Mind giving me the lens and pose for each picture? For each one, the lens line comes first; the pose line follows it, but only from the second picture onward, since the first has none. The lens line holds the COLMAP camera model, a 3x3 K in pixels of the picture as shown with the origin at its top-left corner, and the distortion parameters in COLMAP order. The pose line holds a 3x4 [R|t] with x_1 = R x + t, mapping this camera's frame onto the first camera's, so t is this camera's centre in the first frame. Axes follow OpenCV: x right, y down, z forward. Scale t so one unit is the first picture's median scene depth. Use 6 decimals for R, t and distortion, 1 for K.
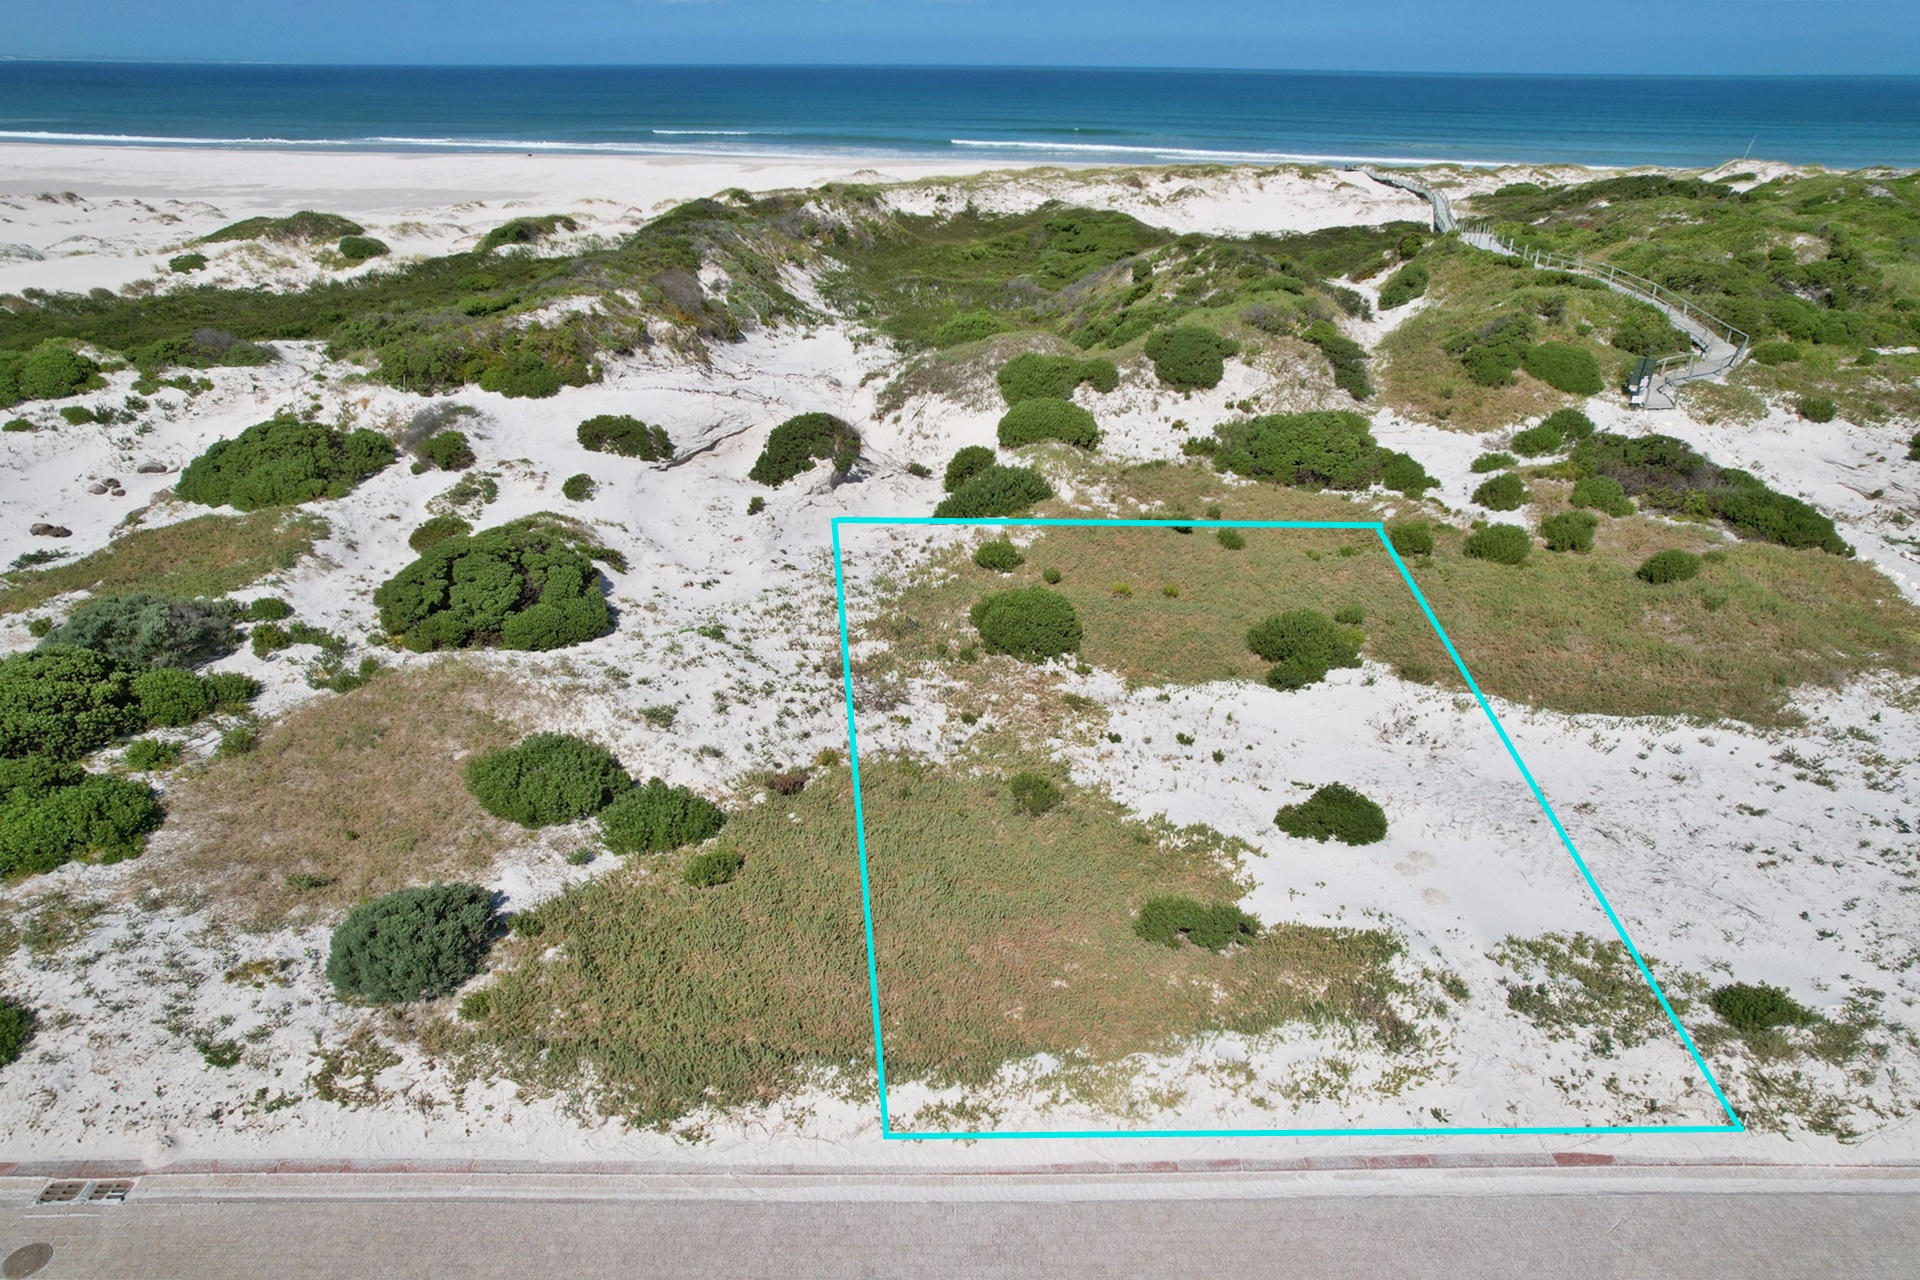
lens RADIAL K [[1233.4, 0, 956.8], [0, 1233.4, 628.8], [0, 0, 1]] dist [-0.075704, 0.069806]
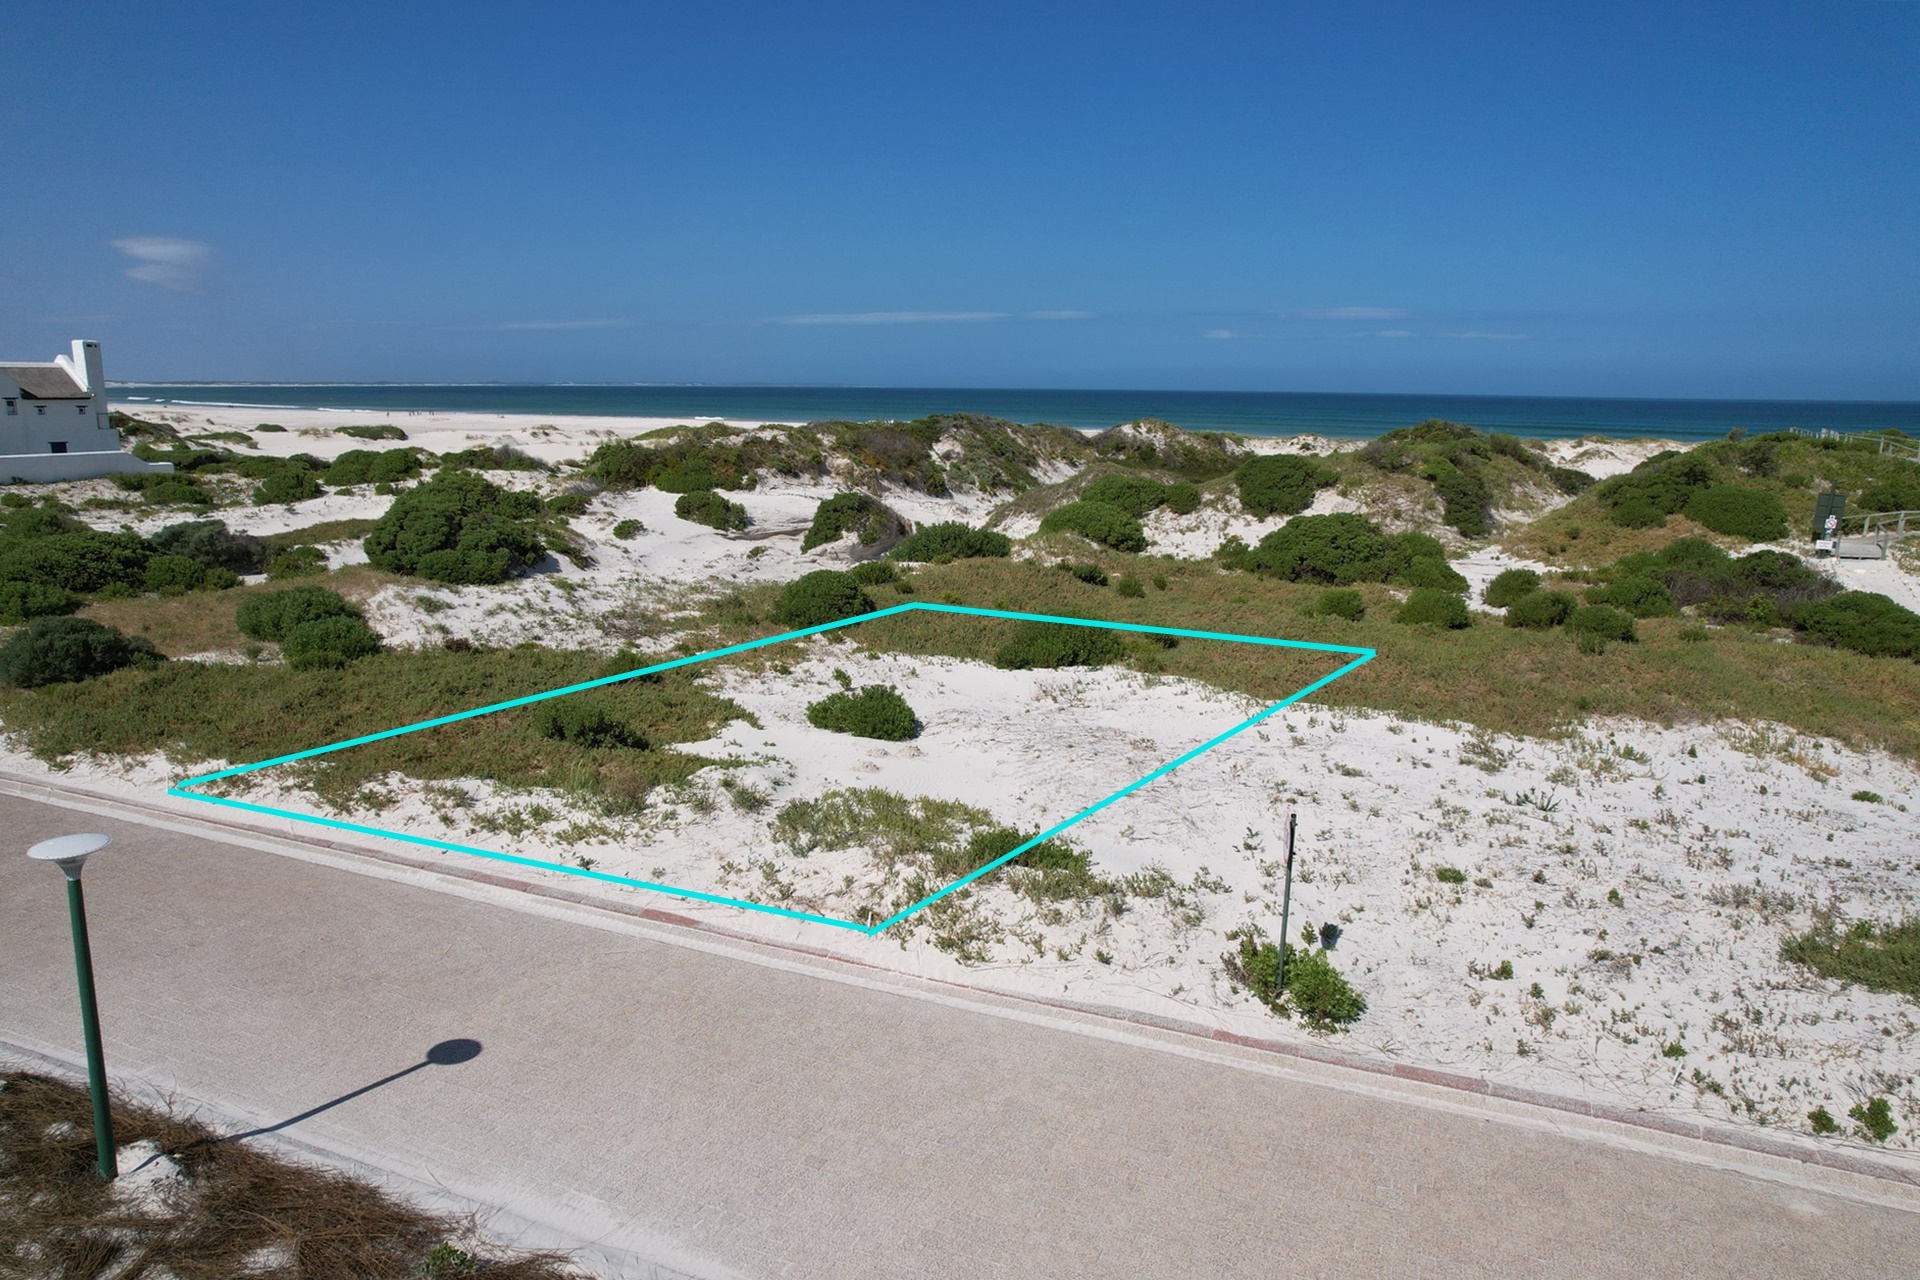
lens RADIAL K [[1245.2, 0, 956.0], [0, 1245.2, 635.0], [0, 0, 1]] dist [-0.068445, 0.059530]
pose [[0.915545, 0.079974, -0.394184, 0.407265], [-0.171622, 0.964015, -0.203031, 0.151296], [0.363762, 0.253534, 0.896324, 0.086181]]
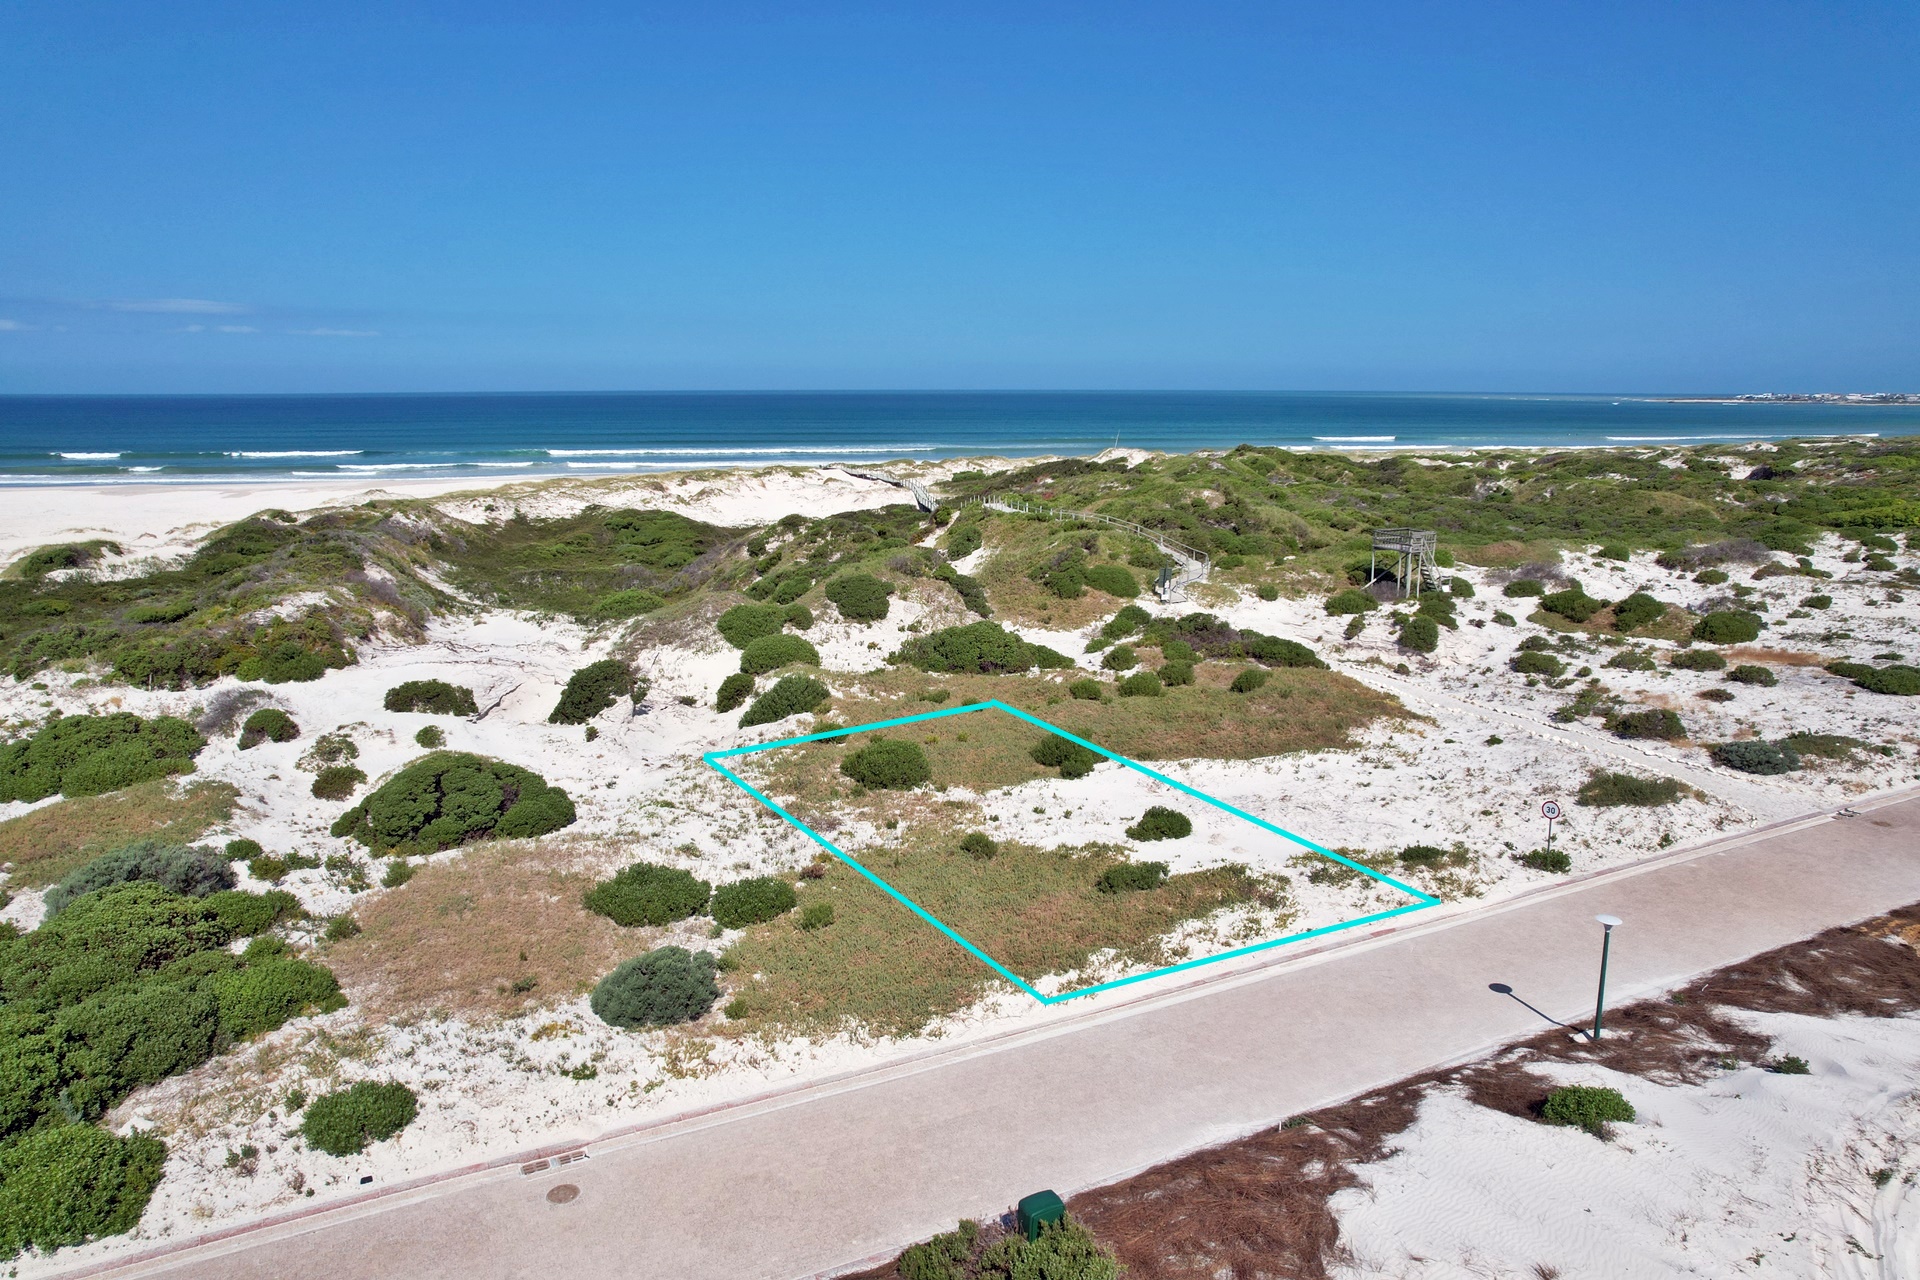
lens RADIAL K [[1222.1, 0, 956.4], [0, 1222.1, 631.4], [0, 0, 1]] dist [-0.072092, 0.064445]
pose [[0.900609, -0.092408, 0.424693, -0.310721], [0.189289, 0.962992, -0.191873, 0.089452], [-0.391246, 0.253192, 0.884771, -0.187016]]
